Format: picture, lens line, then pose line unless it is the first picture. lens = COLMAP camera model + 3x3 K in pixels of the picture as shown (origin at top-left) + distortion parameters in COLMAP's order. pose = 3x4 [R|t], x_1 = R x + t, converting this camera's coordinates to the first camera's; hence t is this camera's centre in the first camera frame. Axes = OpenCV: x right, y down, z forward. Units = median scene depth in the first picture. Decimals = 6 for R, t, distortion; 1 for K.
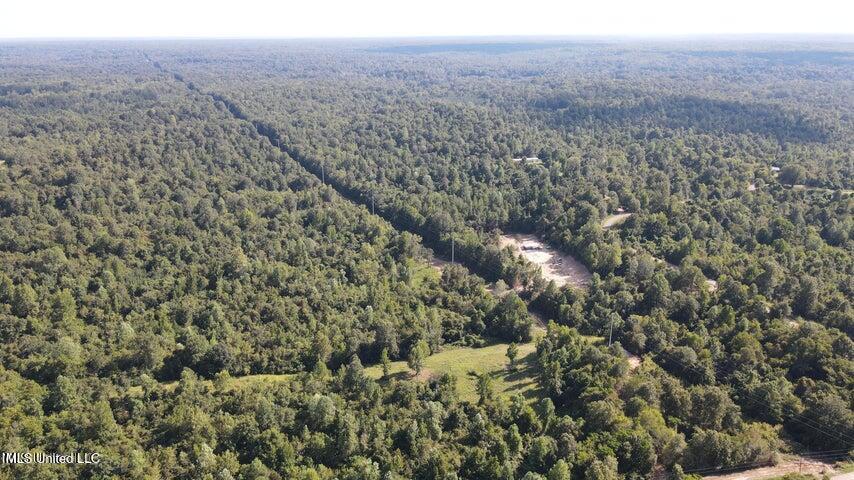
lens RADIAL K [[627.5, 0, 428.6], [0, 627.5, 239.2], [0, 0, 1]] dist [-0.000025, 0.021278]
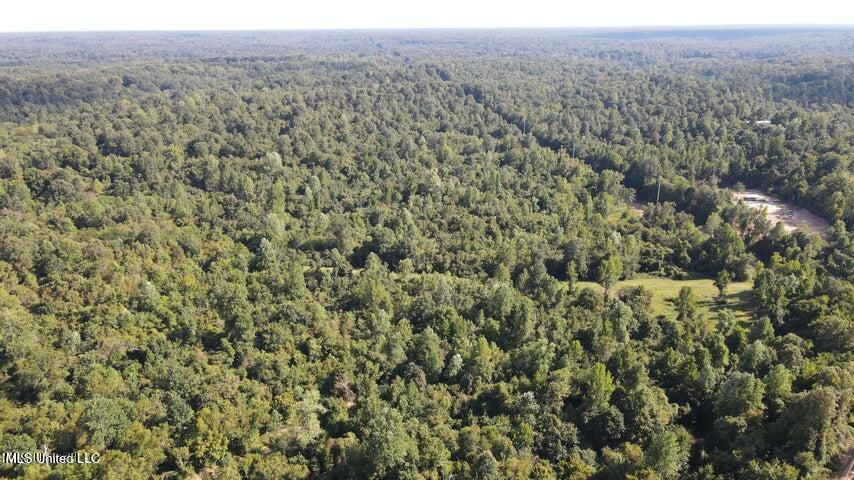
lens RADIAL K [[627.5, 0, 429.4], [0, 627.5, 246.9], [0, 0, 1]] dist [-0.000025, 0.021278]
pose [[0.949469, 0.104023, -0.296122, 0.000843], [-0.096633, 0.994535, 0.039526, 0.079367], [0.298615, -0.008914, 0.954332, 0.030101]]
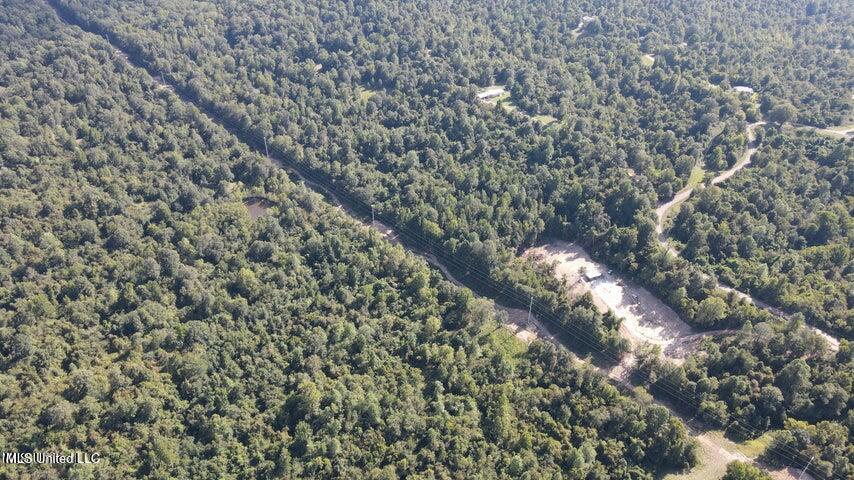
lens RADIAL K [[627.5, 0, 429.6], [0, 627.5, 244.1], [0, 0, 1]] dist [-0.000025, 0.021278]
pose [[0.956774, -0.171733, 0.234717, -0.243268], [0.090338, 0.942615, 0.321427, -0.310332], [-0.276447, -0.286329, 0.917384, 0.214986]]
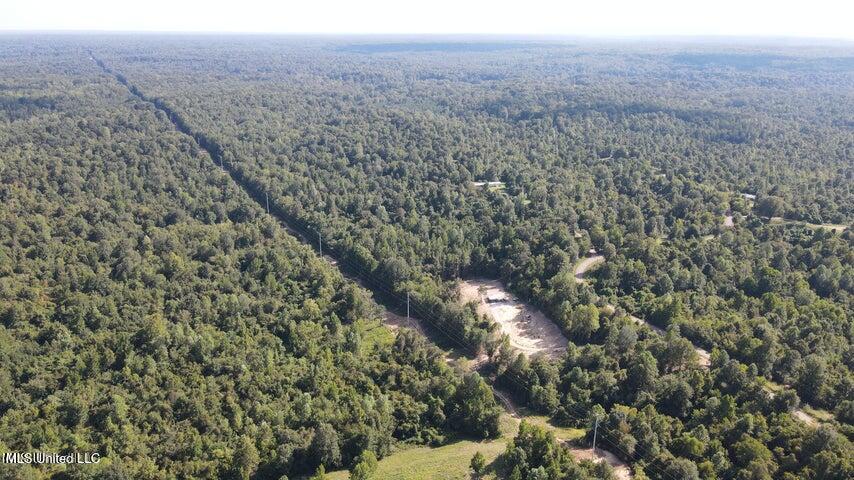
lens RADIAL K [[627.5, 0, 427.8], [0, 627.5, 242.3], [0, 0, 1]] dist [-0.000025, 0.021278]
pose [[0.998090, -0.008212, 0.061232, 0.011406], [0.007720, 0.999936, 0.008263, -0.068178], [-0.061296, -0.007775, 0.998089, 0.104295]]
